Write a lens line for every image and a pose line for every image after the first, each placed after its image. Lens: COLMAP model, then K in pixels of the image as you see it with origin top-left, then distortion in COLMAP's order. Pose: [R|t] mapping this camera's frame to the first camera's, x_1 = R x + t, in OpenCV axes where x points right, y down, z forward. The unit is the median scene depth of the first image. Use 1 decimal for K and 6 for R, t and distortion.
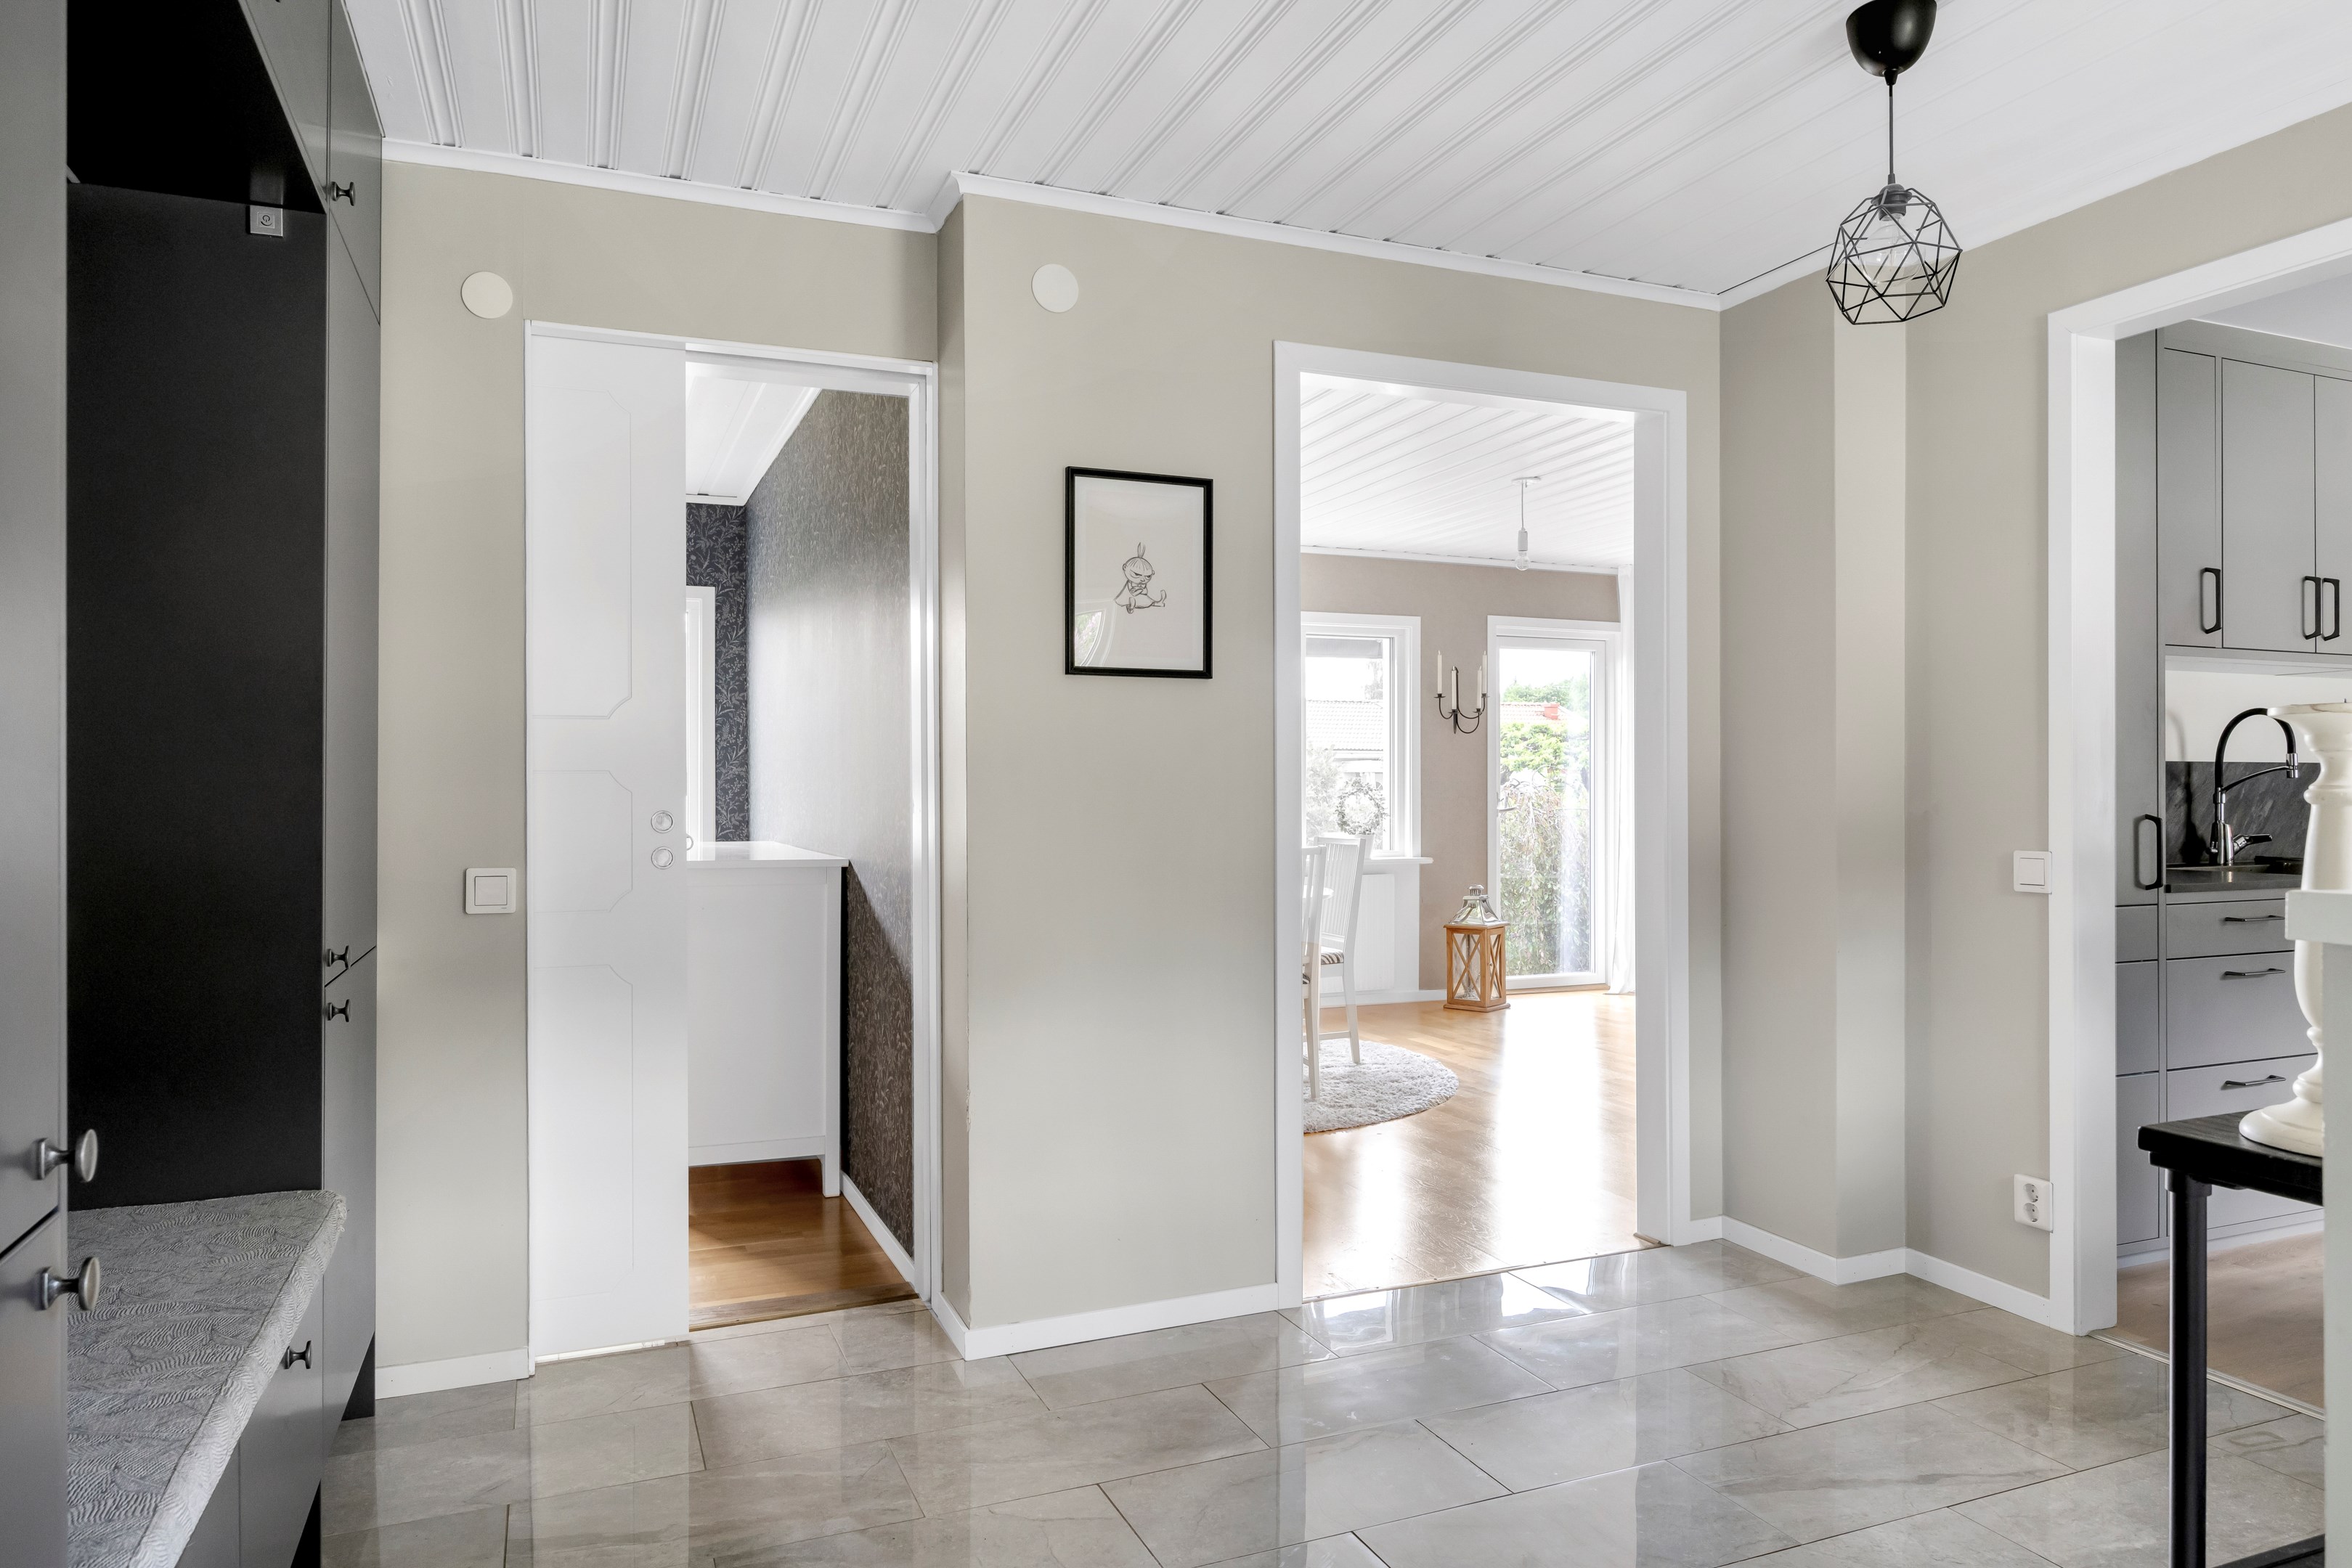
lens RADIAL K [[1473.5, 0, 1189.1], [0, 1473.5, 789.0], [0, 0, 1]] dist [-0.000152, -0.000784]
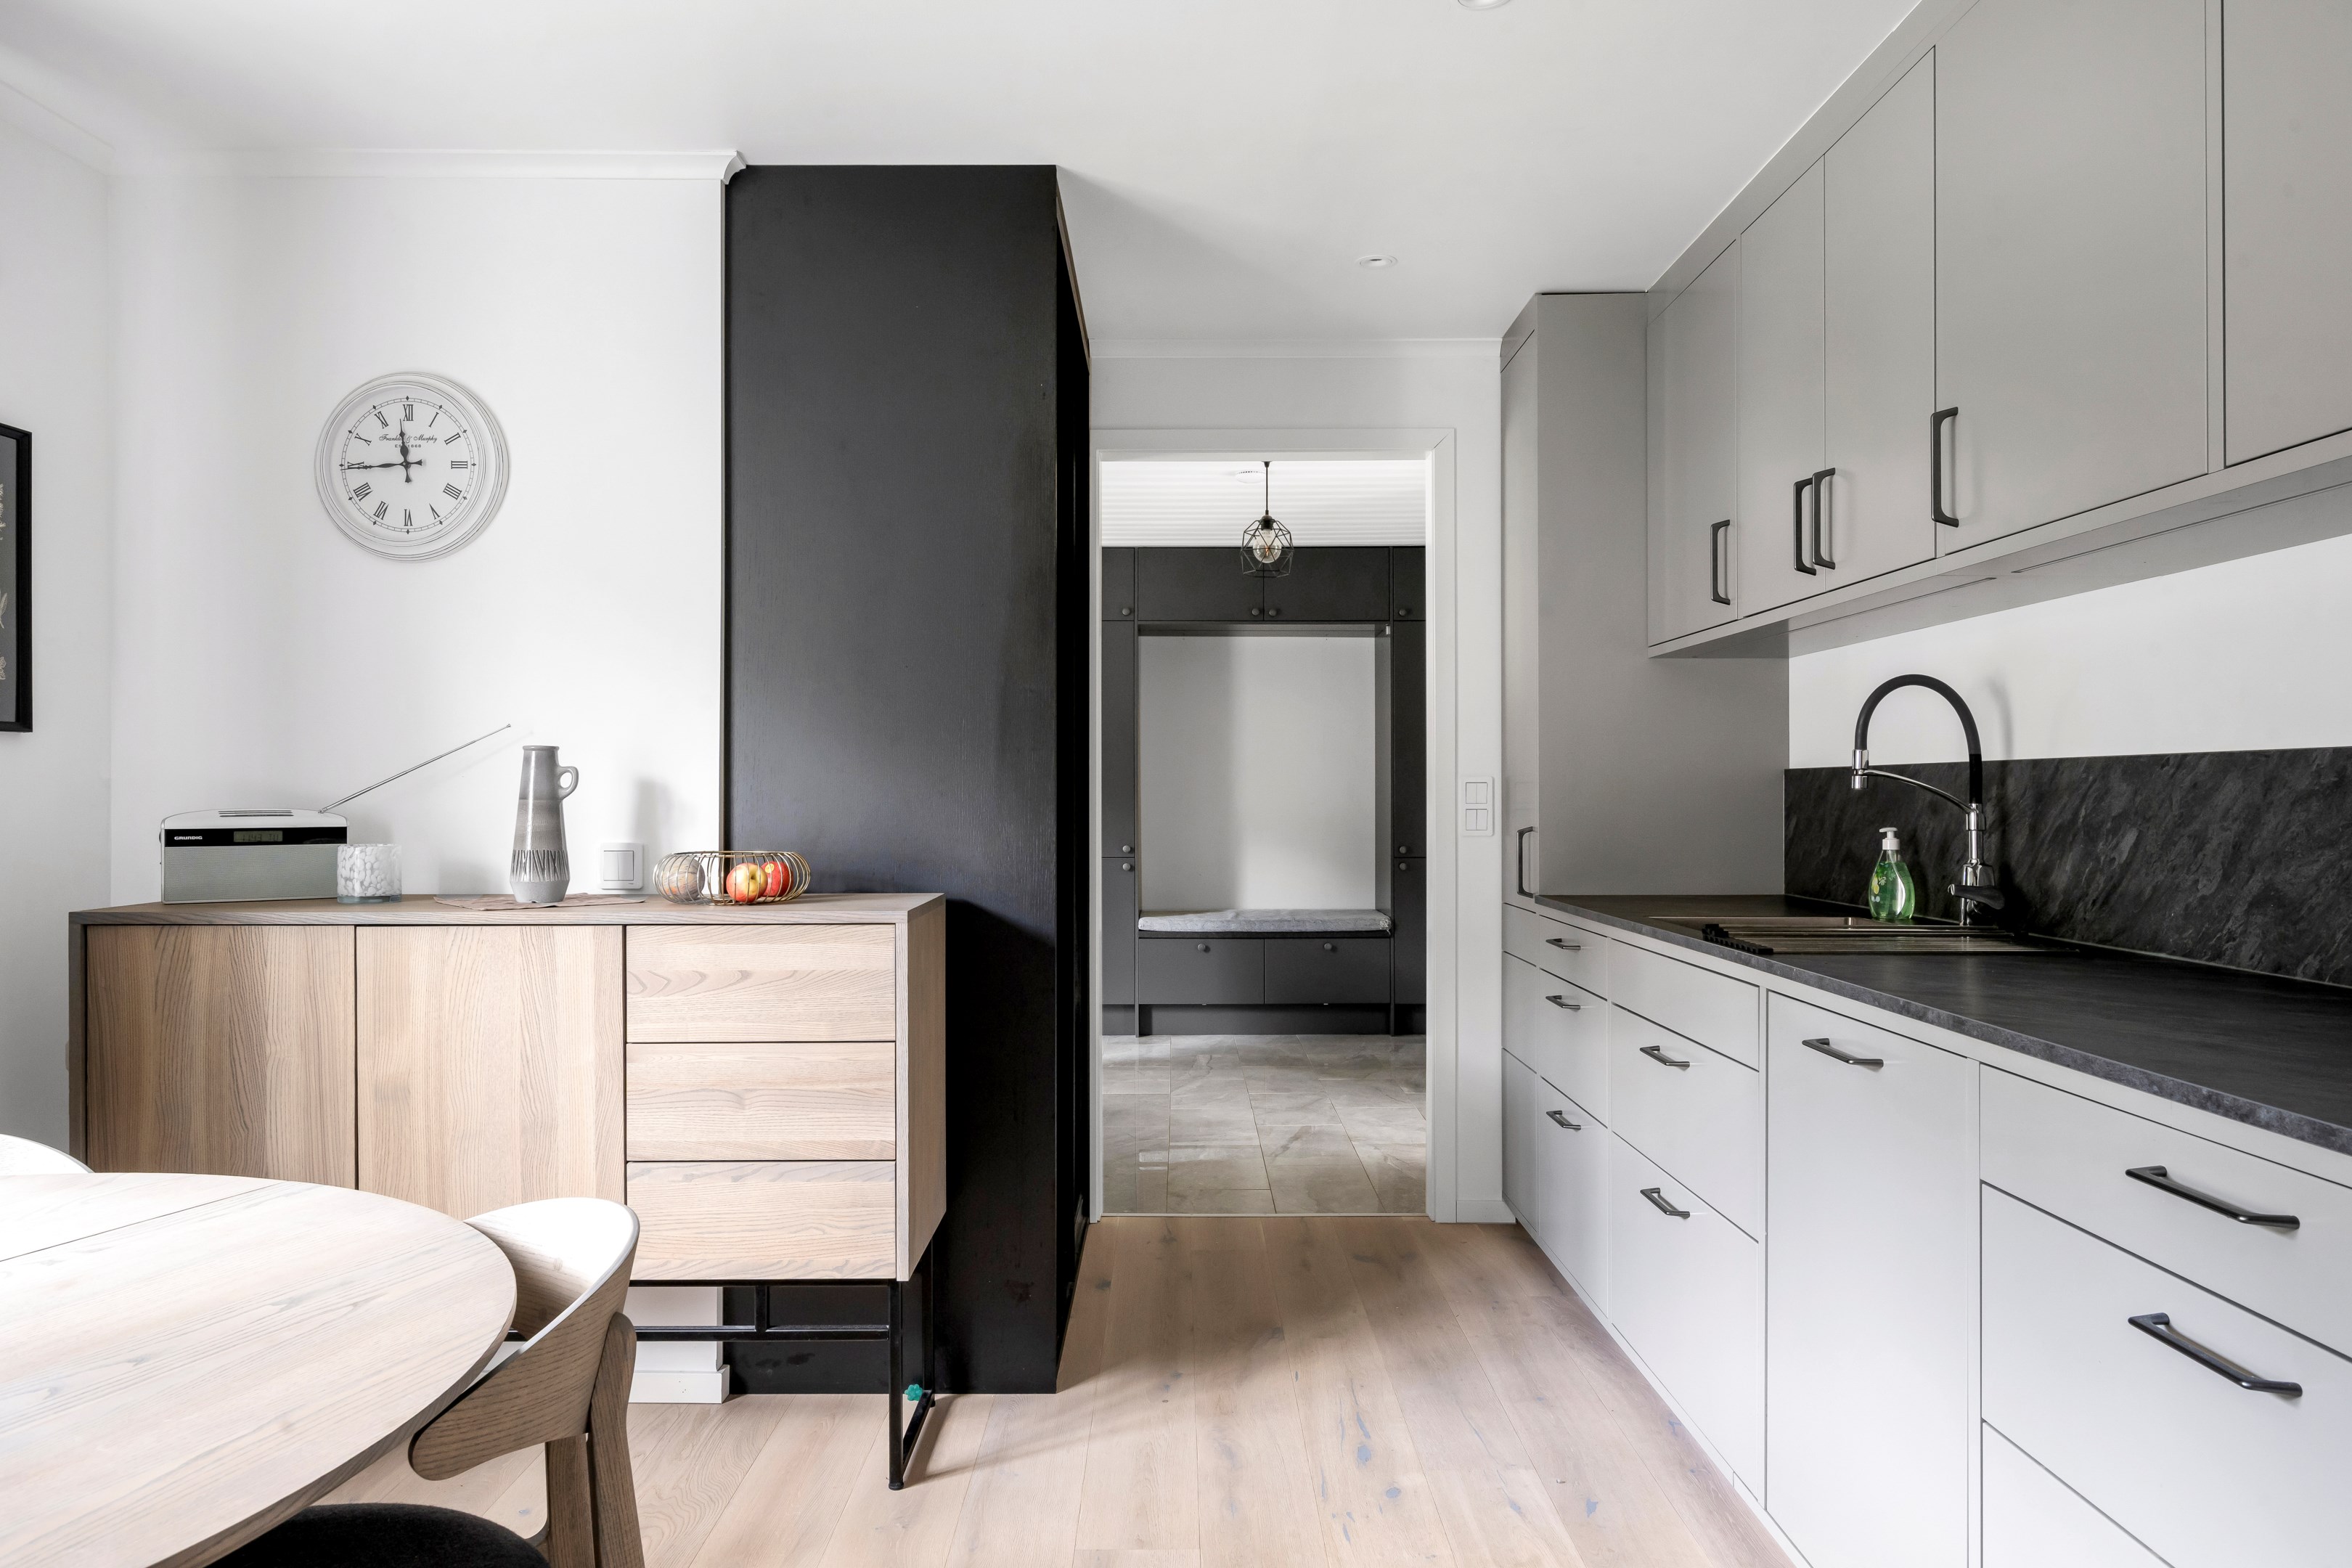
lens RADIAL K [[1593.8, 0, 1175.9], [0, 1593.8, 789.6], [0, 0, 1]] dist [-0.005308, 0.001048]
pose [[-0.384858, -0.000021, -0.922976, 1.917032], [0.005634, 0.999981, -0.002372, -0.009787], [0.922959, -0.006113, -0.384851, 1.277867]]
